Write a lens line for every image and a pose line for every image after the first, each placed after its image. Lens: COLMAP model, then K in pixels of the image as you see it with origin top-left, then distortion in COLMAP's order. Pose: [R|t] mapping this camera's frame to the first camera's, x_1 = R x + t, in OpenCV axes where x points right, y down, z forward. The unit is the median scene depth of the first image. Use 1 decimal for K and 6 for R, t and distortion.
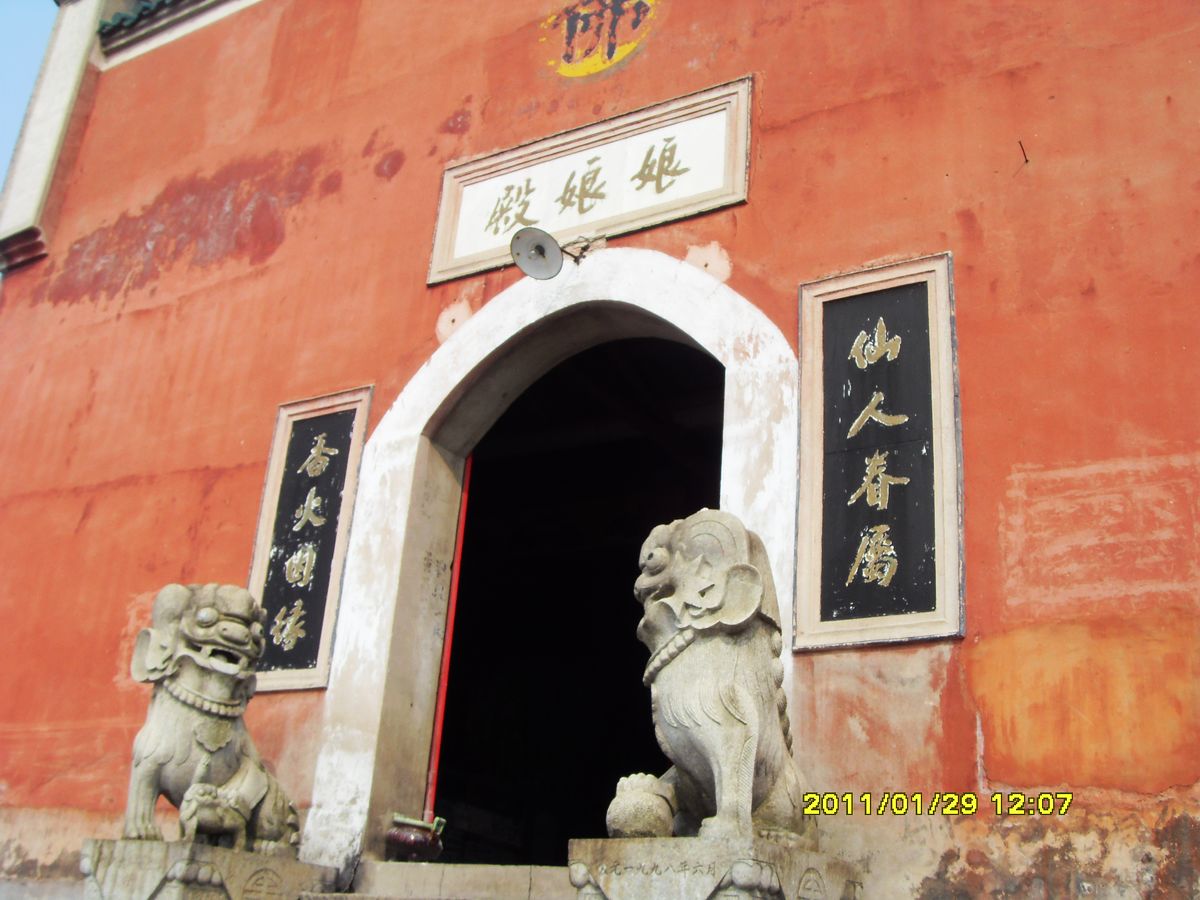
lens RADIAL K [[1334.9, 0, 600.0], [0, 1334.9, 450.0], [0, 0, 1]] dist [-0.217305, 0.306021]
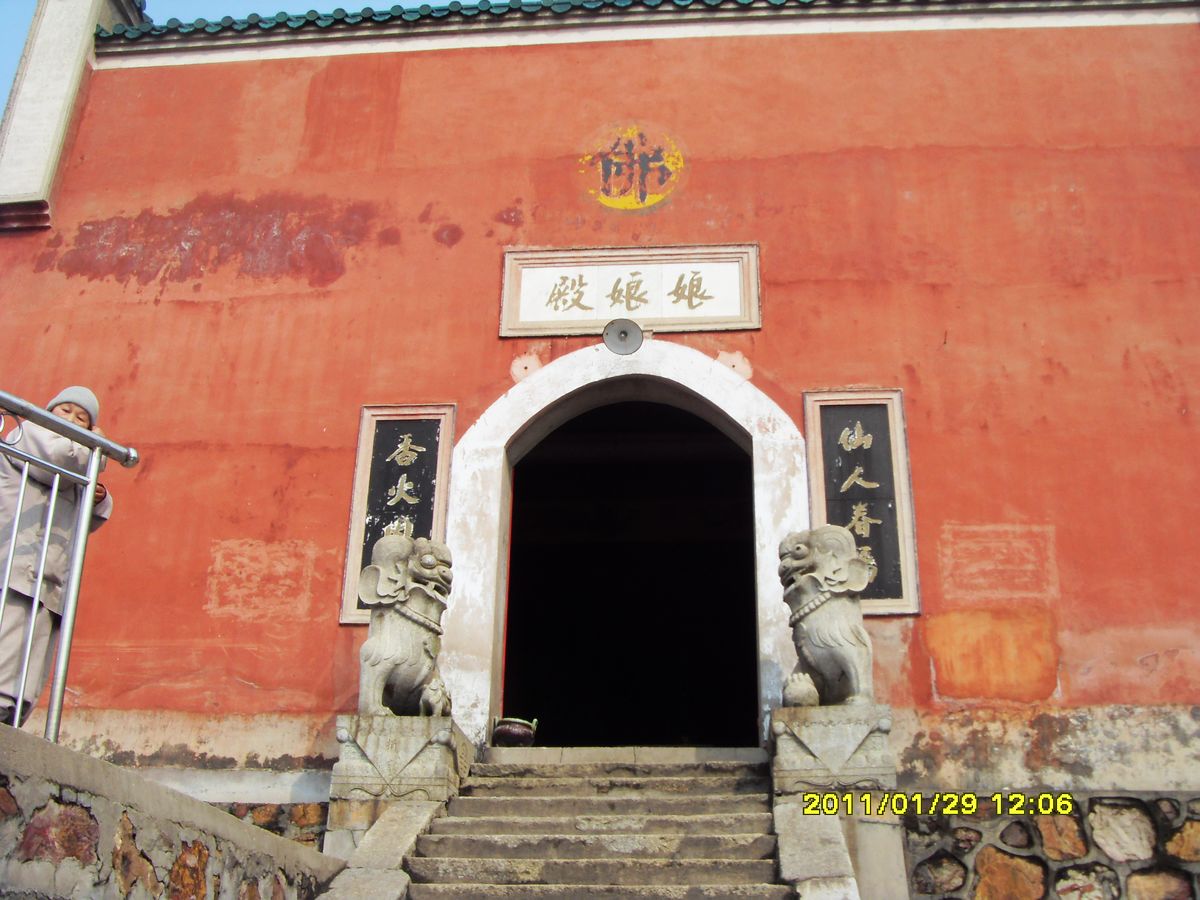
lens RADIAL K [[1334.9, 0, 600.0], [0, 1334.9, 450.0], [0, 0, 1]] dist [-0.217305, 0.306021]
pose [[0.894630, 0.139684, 0.424412, -0.625669], [-0.127671, 0.990190, -0.056773, 0.056579], [-0.428179, -0.003395, 0.903687, -0.285483]]
